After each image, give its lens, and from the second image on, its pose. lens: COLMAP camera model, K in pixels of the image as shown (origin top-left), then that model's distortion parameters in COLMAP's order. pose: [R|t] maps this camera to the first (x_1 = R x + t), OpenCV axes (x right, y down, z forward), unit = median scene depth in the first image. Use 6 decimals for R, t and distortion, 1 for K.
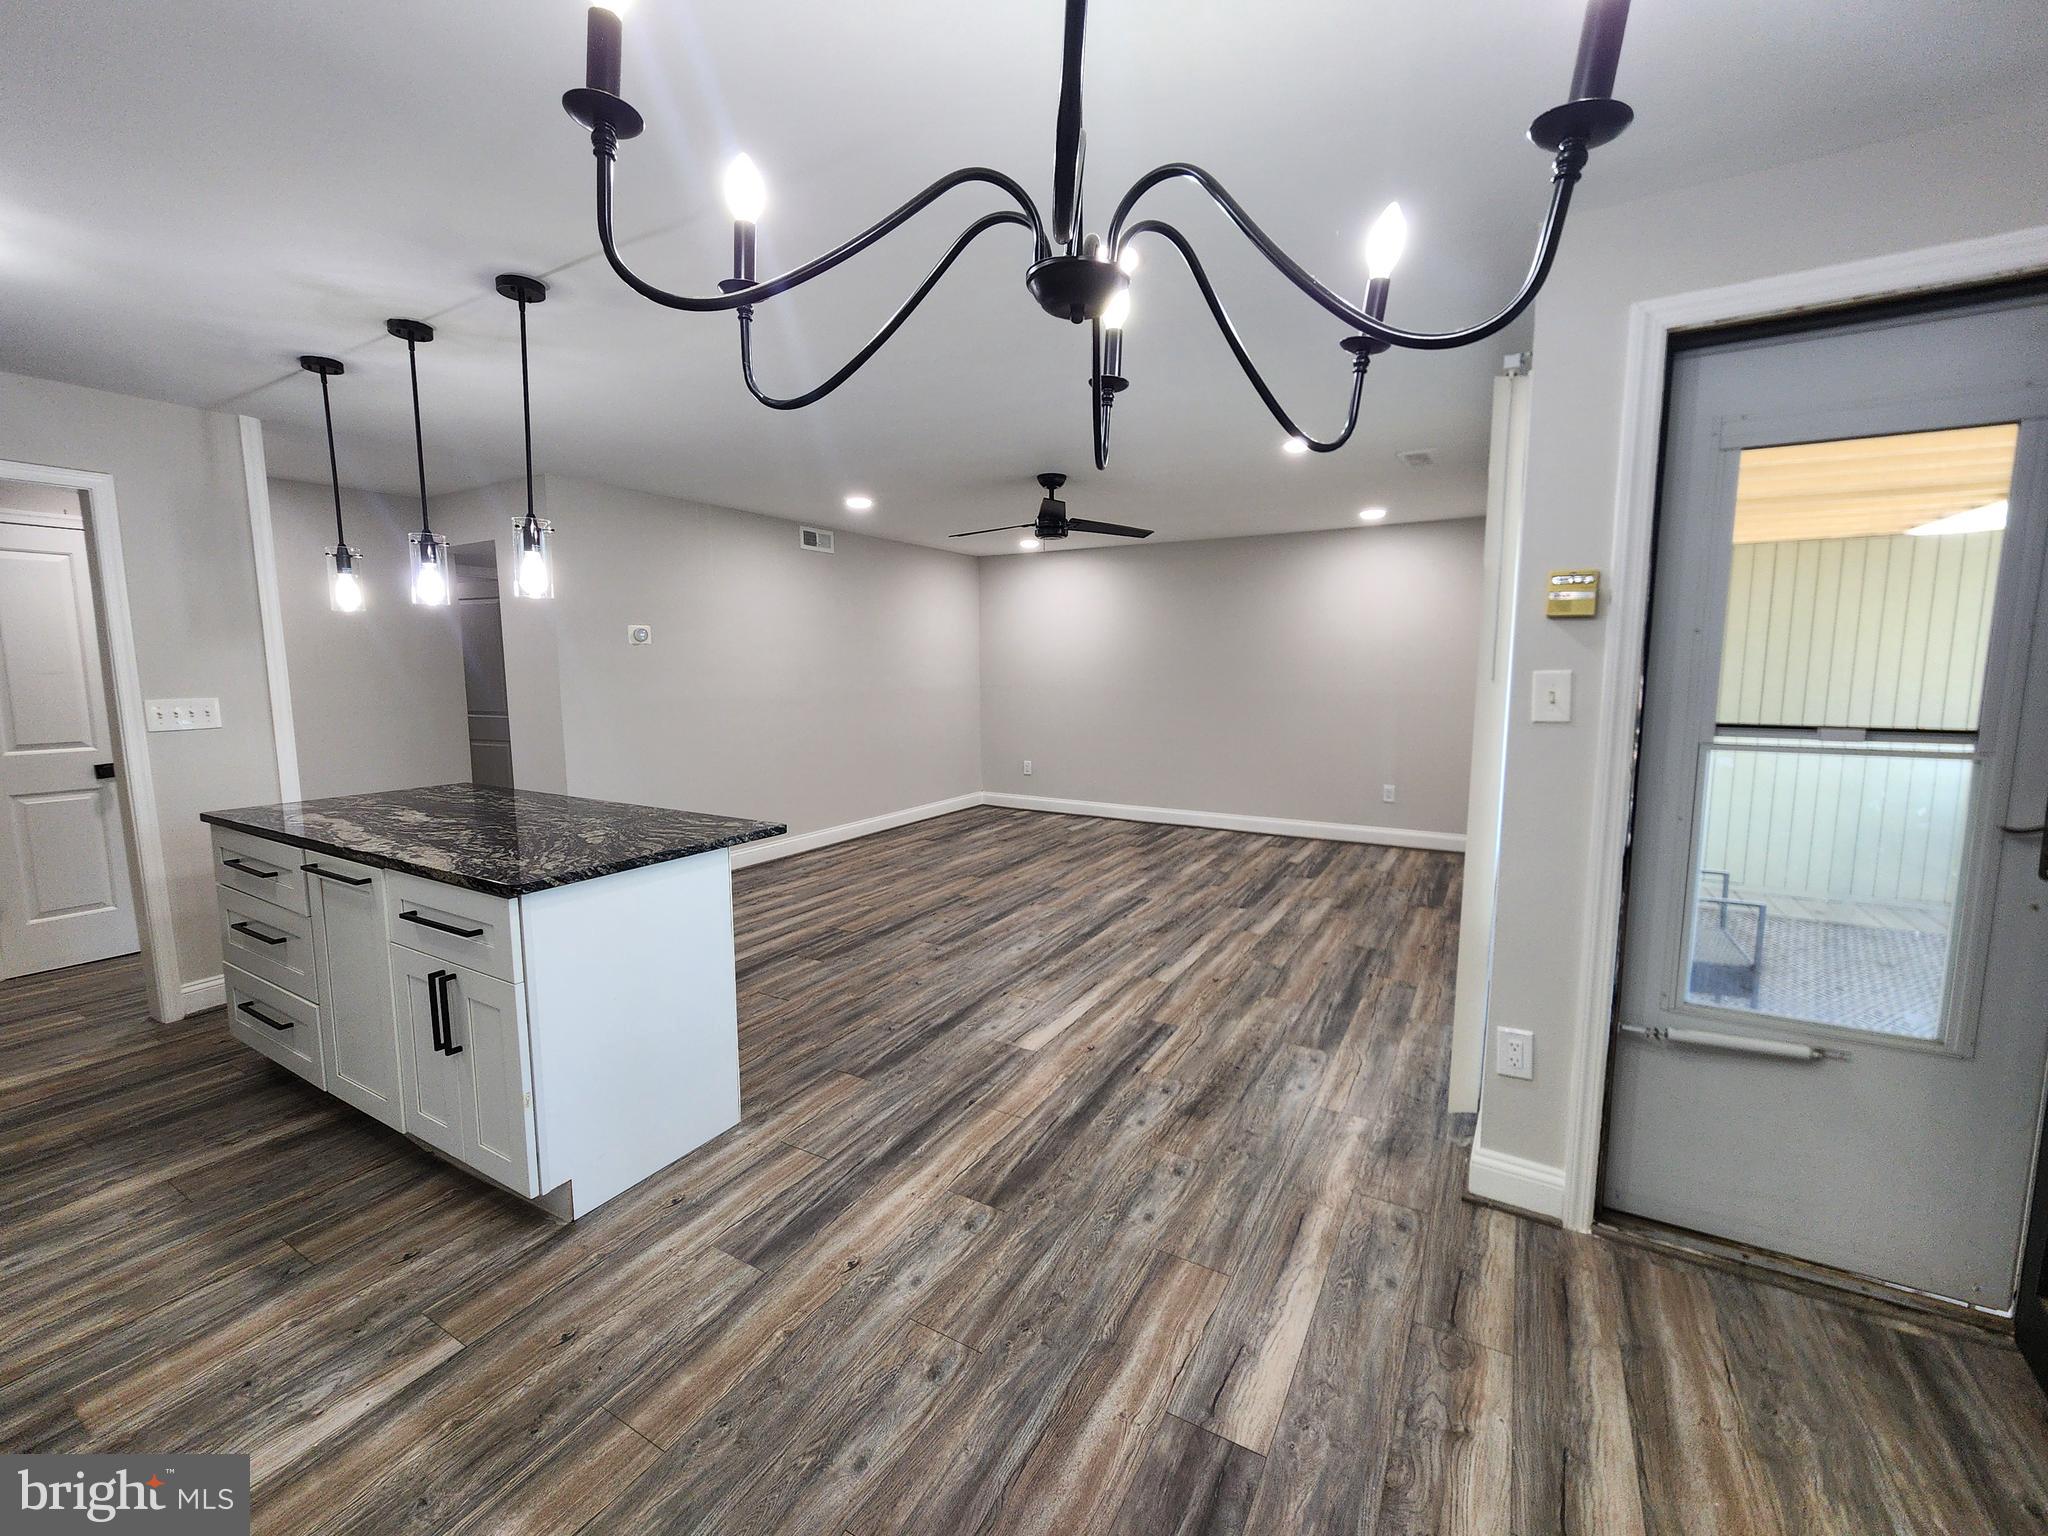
lens RADIAL K [[845.3, 0, 1022.2], [0, 845.3, 761.1], [0, 0, 1]] dist [0.005543, -0.000584]
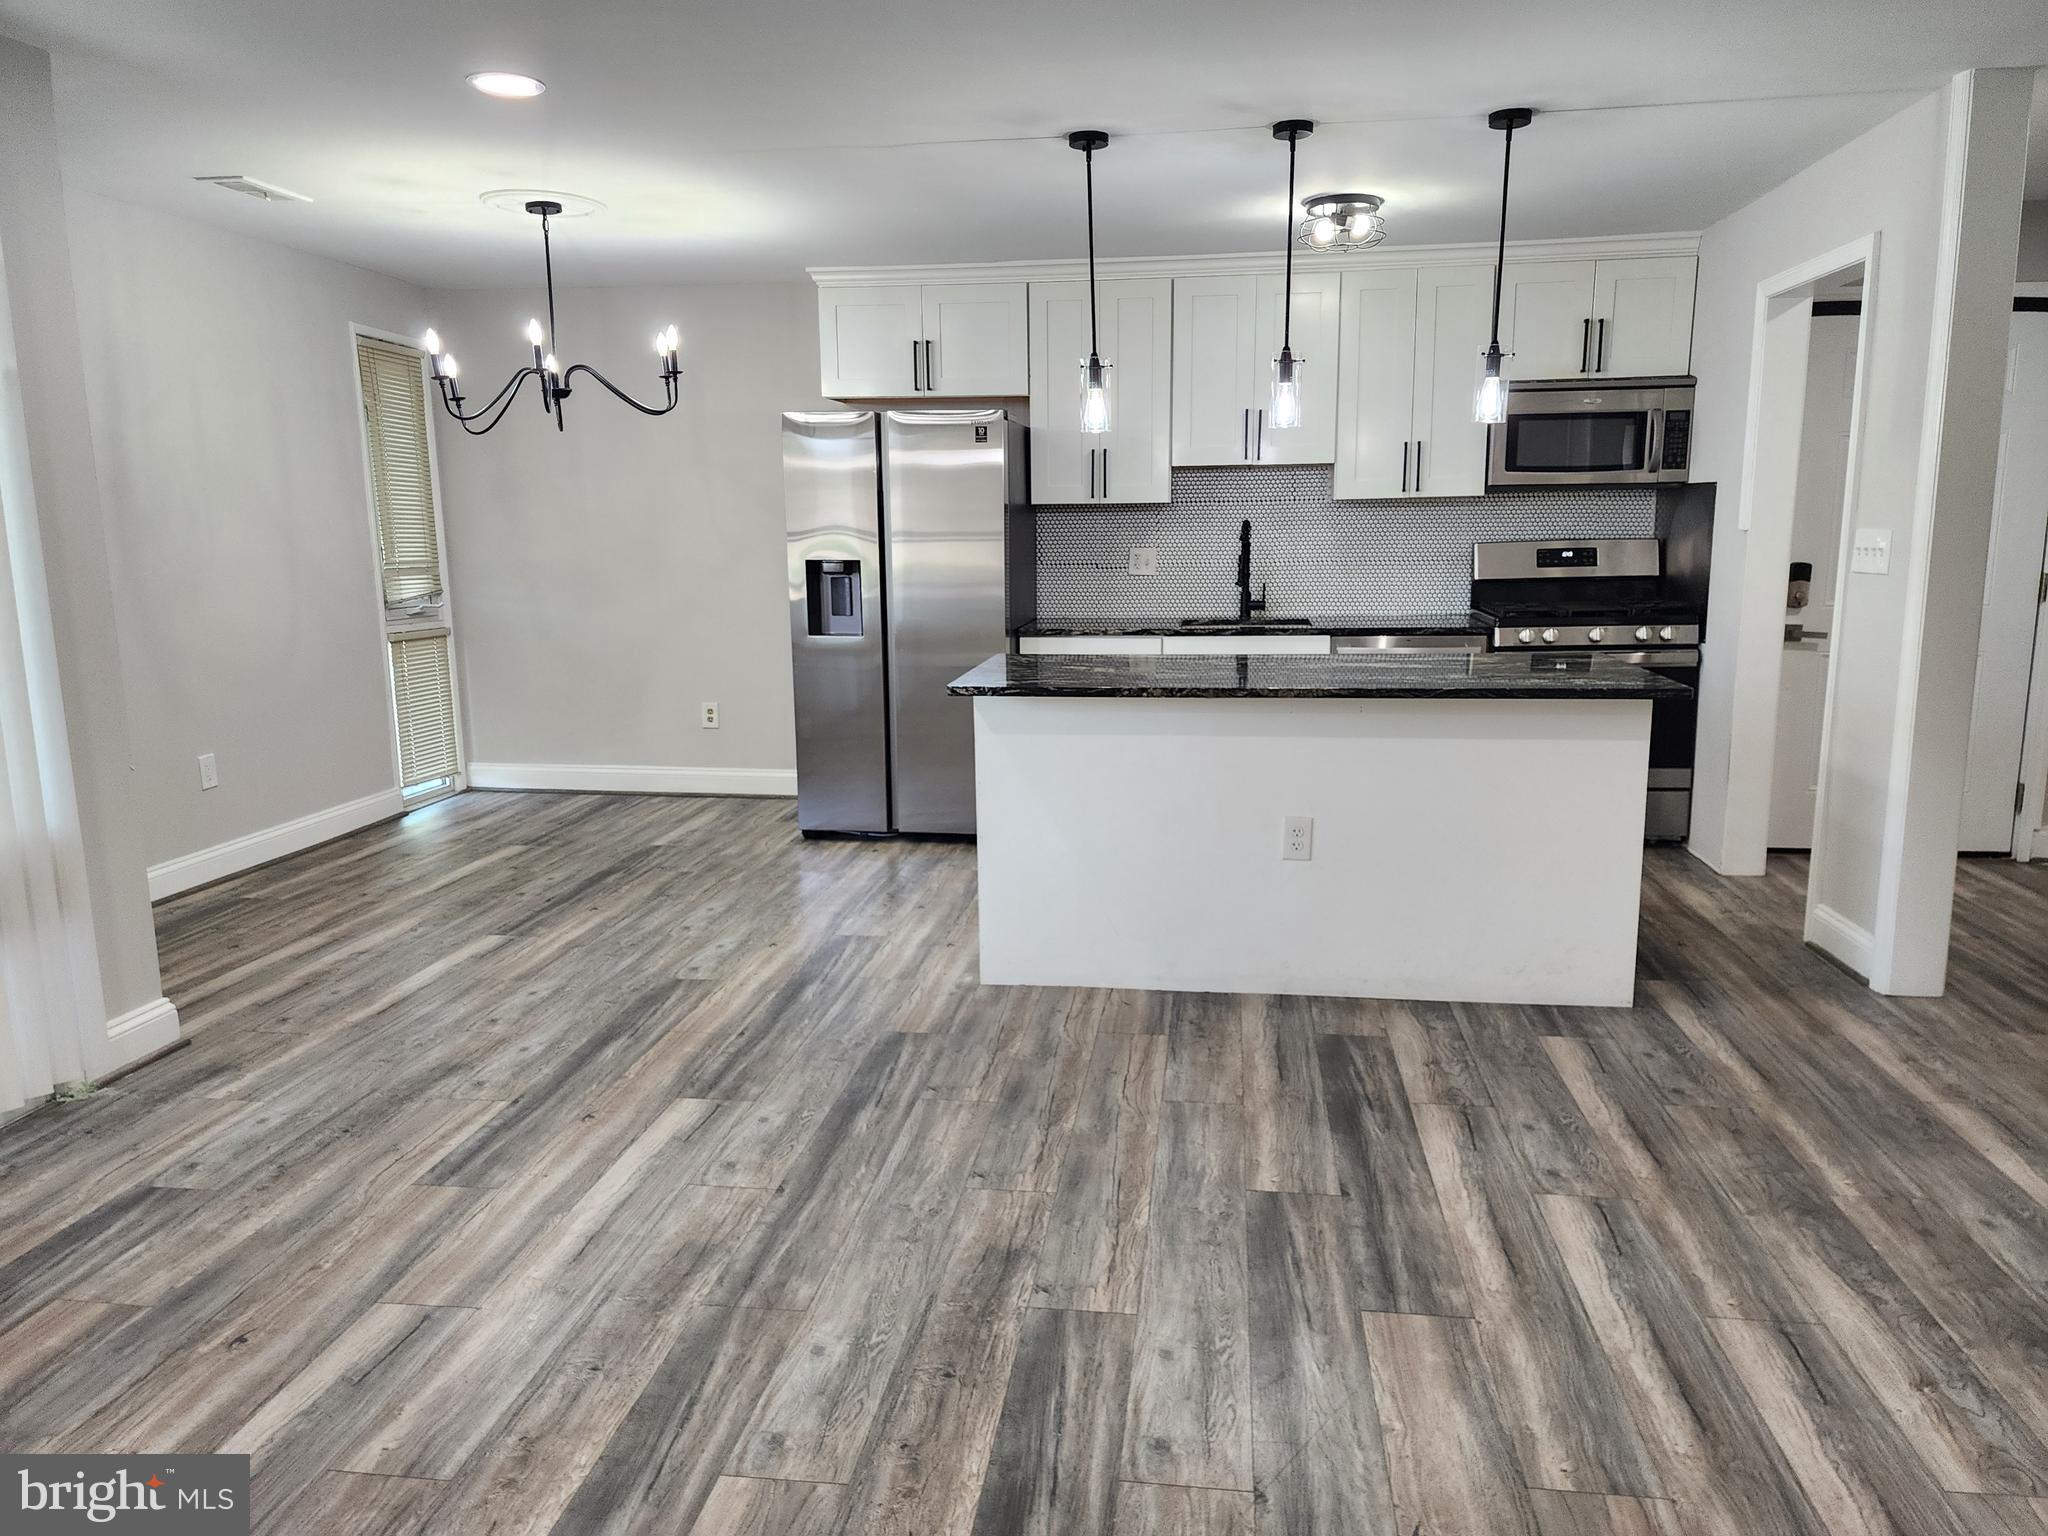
lens RADIAL K [[1352.9, 0, 1051.6], [0, 1352.9, 760.8], [0, 0, 1]] dist [0.072747, -0.064855]
pose [[-0.917231, 0.083836, -0.389433, 0.180227], [-0.034640, 0.957114, 0.287634, -0.277636], [0.396846, 0.277317, -0.874991, 2.526170]]
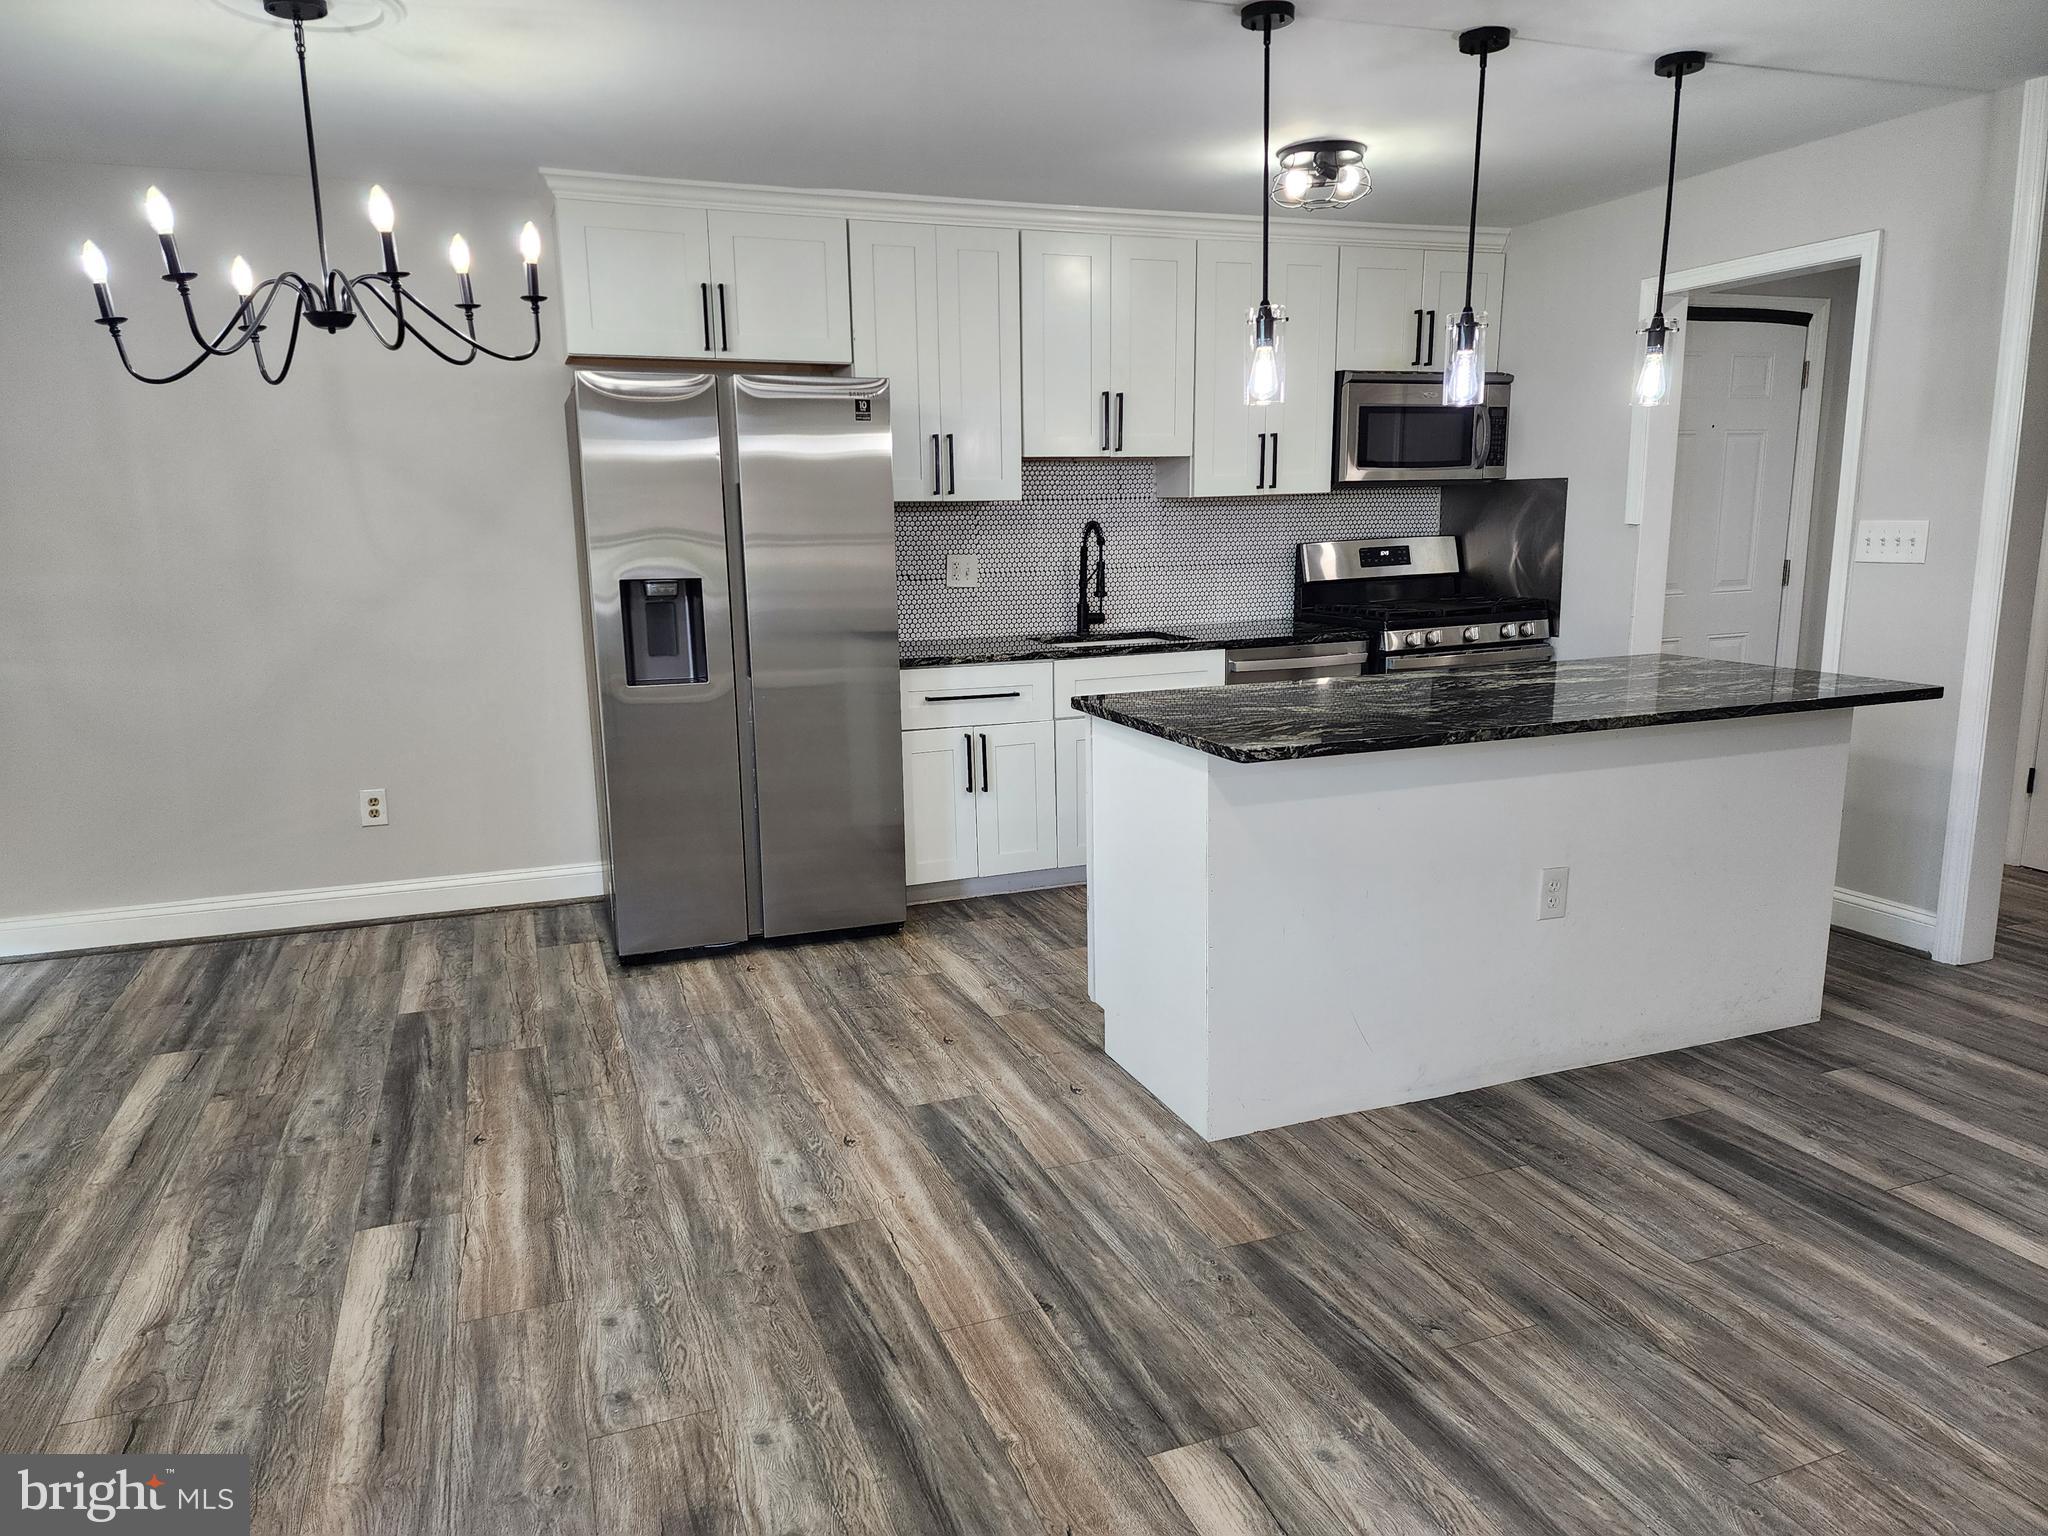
lens RADIAL K [[1352.9, 0, 1019.2], [0, 1352.9, 772.8], [0, 0, 1]] dist [0.072747, -0.064855]
pose [[-0.621559, 0.163108, -0.766199, 0.643216], [-0.075322, 0.961108, 0.265704, -0.174539], [0.779738, 0.222863, -0.585099, 1.625696]]
